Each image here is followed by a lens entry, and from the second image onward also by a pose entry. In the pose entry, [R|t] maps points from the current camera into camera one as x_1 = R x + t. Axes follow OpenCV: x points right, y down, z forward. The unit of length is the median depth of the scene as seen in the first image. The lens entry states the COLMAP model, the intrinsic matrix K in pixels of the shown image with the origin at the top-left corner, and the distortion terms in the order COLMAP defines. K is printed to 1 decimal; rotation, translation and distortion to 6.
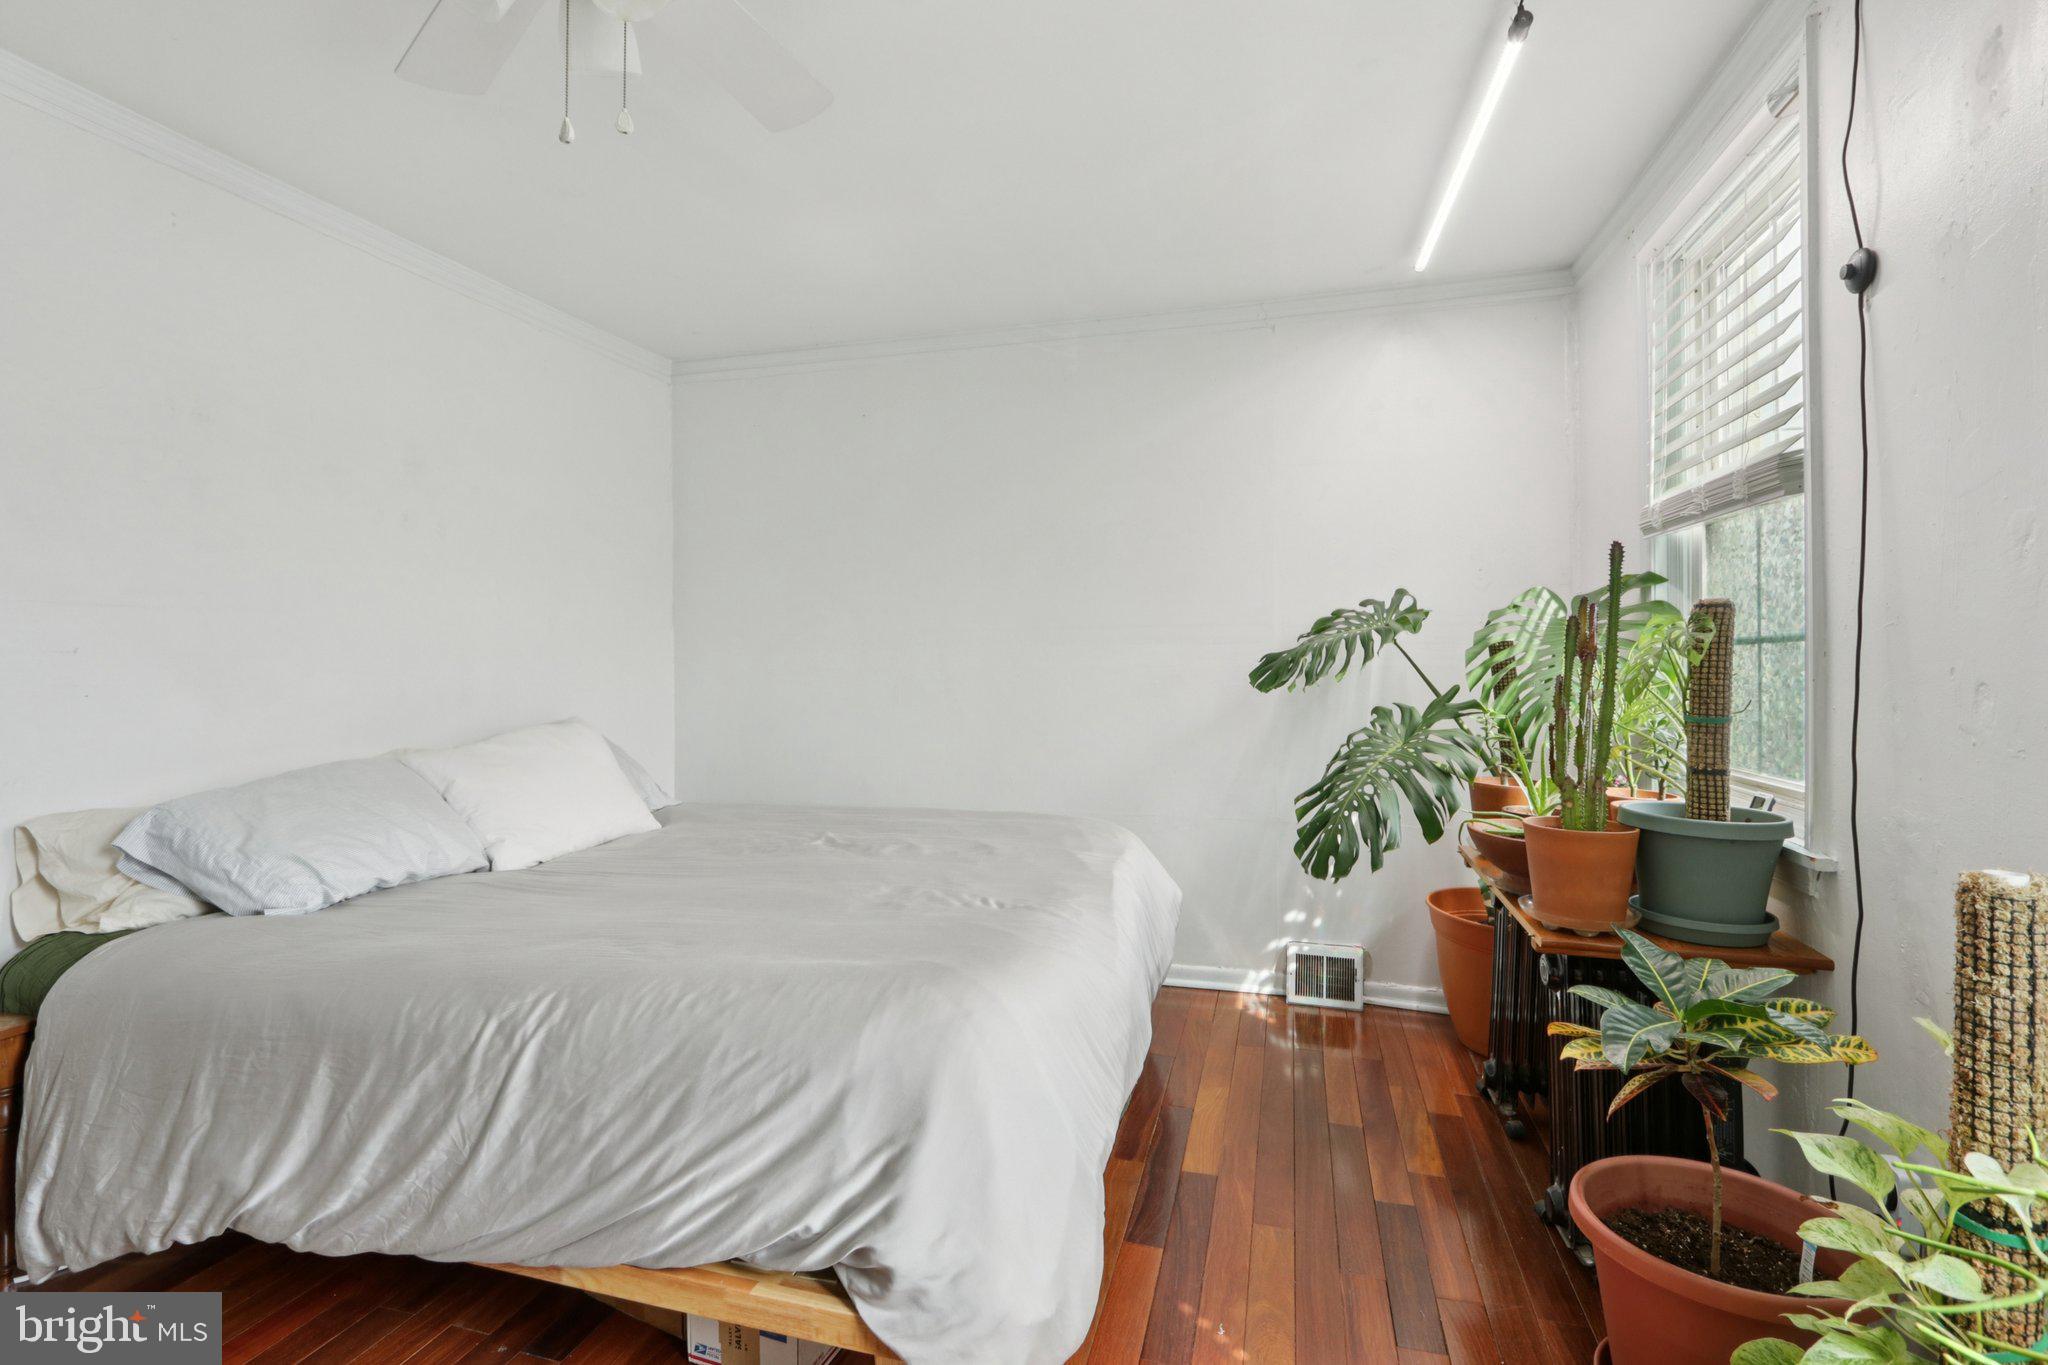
lens RADIAL K [[963.6, 0, 1018.8], [0, 963.6, 662.3], [0, 0, 1]] dist [-0.013370, -0.000122]
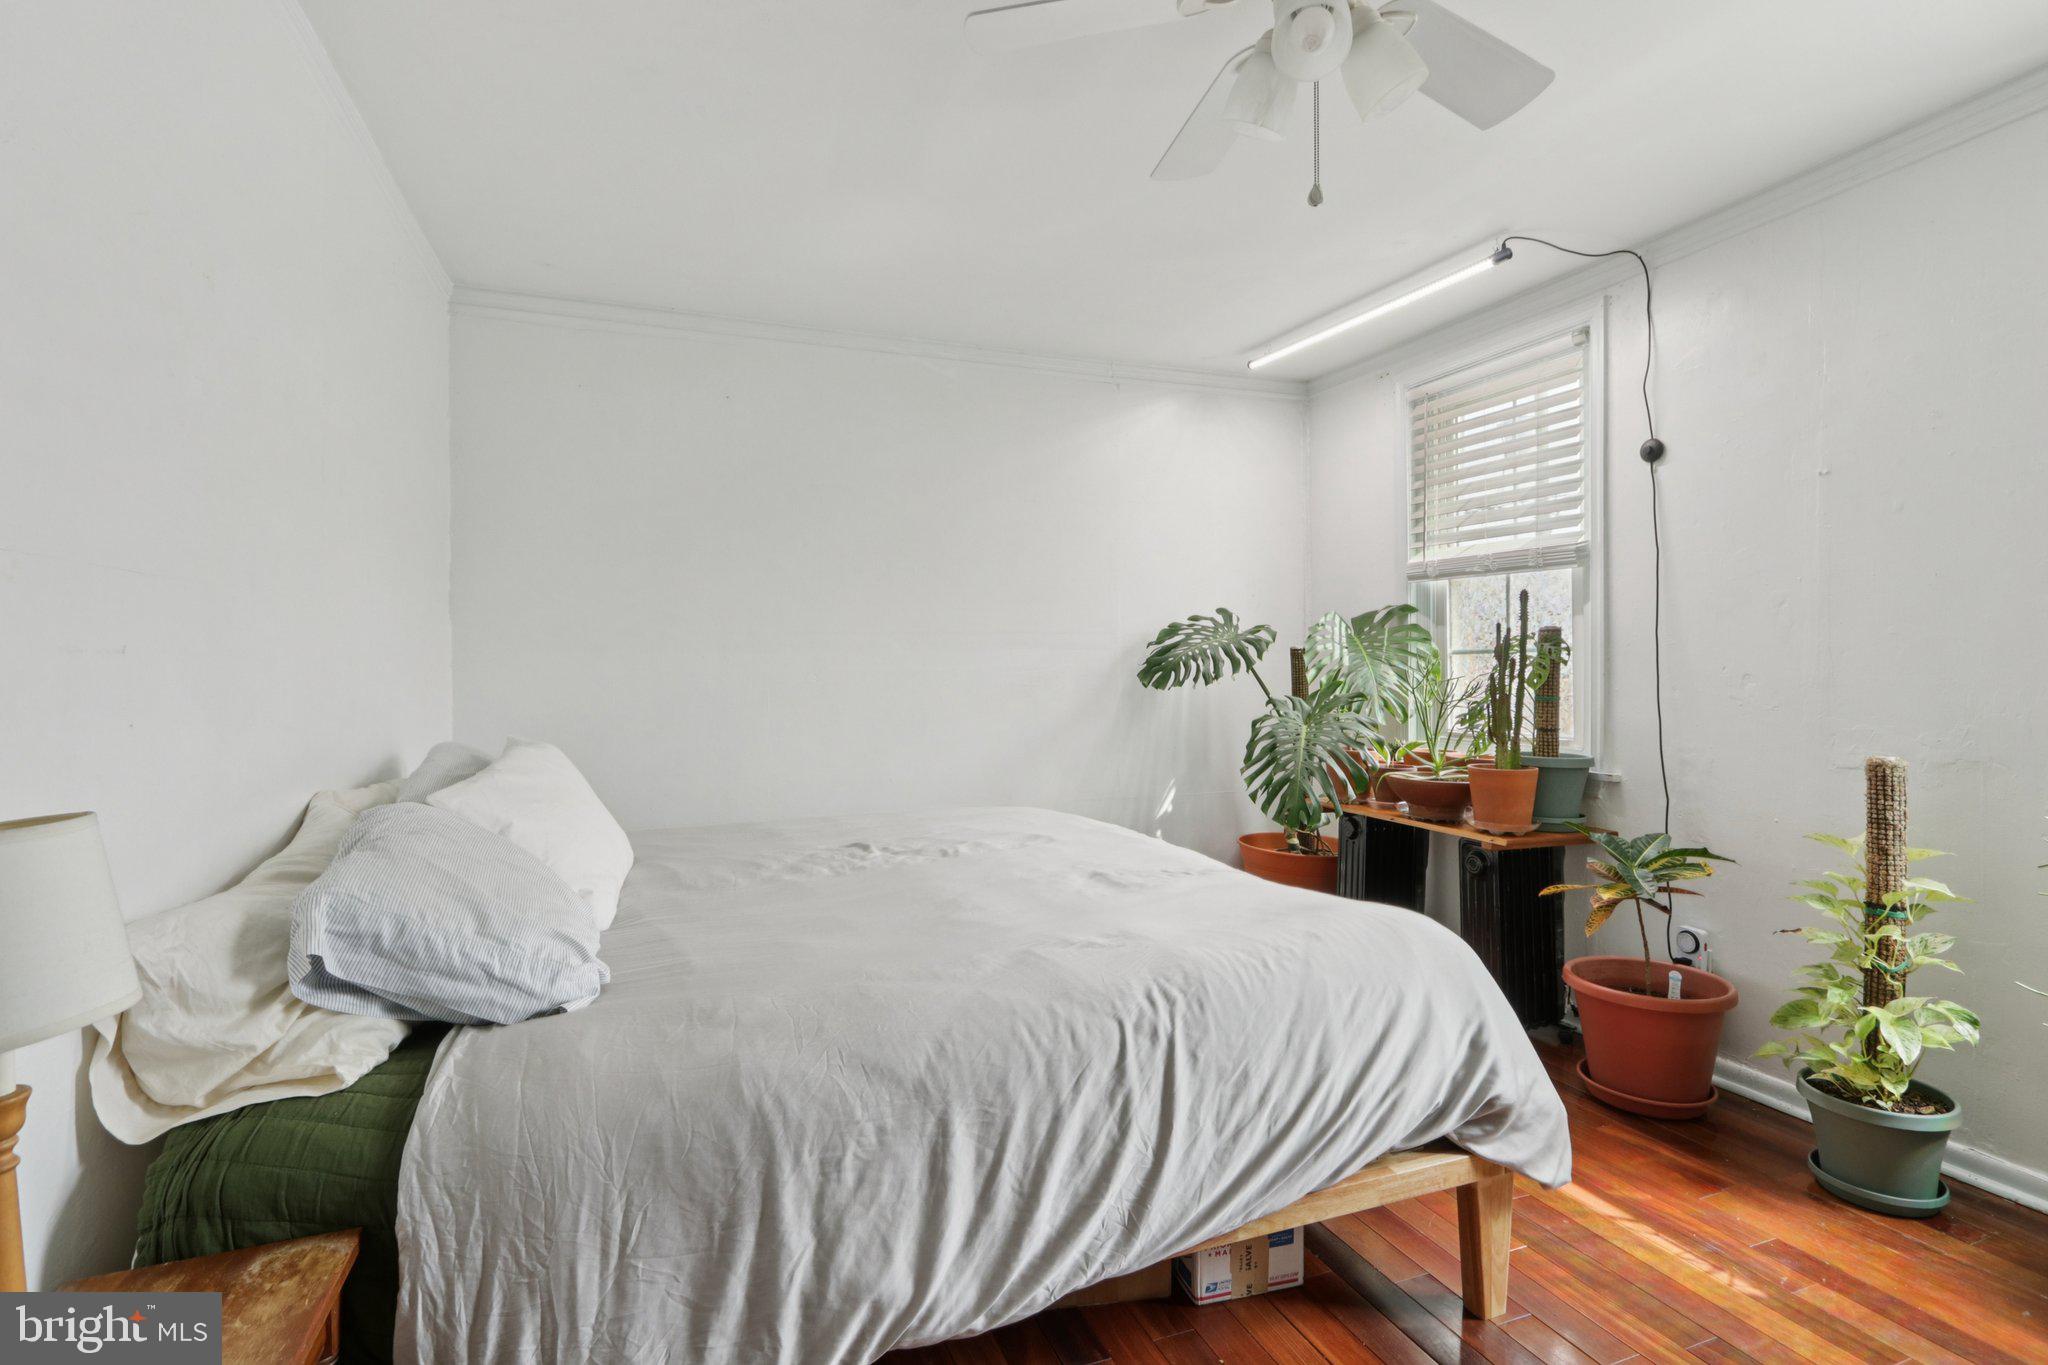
lens RADIAL K [[963.6, 0, 1018.8], [0, 963.6, 662.3], [0, 0, 1]] dist [-0.013370, -0.000122]
pose [[0.801514, -0.000586, 0.597976, -0.948464], [0.002815, 0.999992, -0.002793, -0.001196], [-0.597970, 0.003922, 0.801509, 0.199887]]
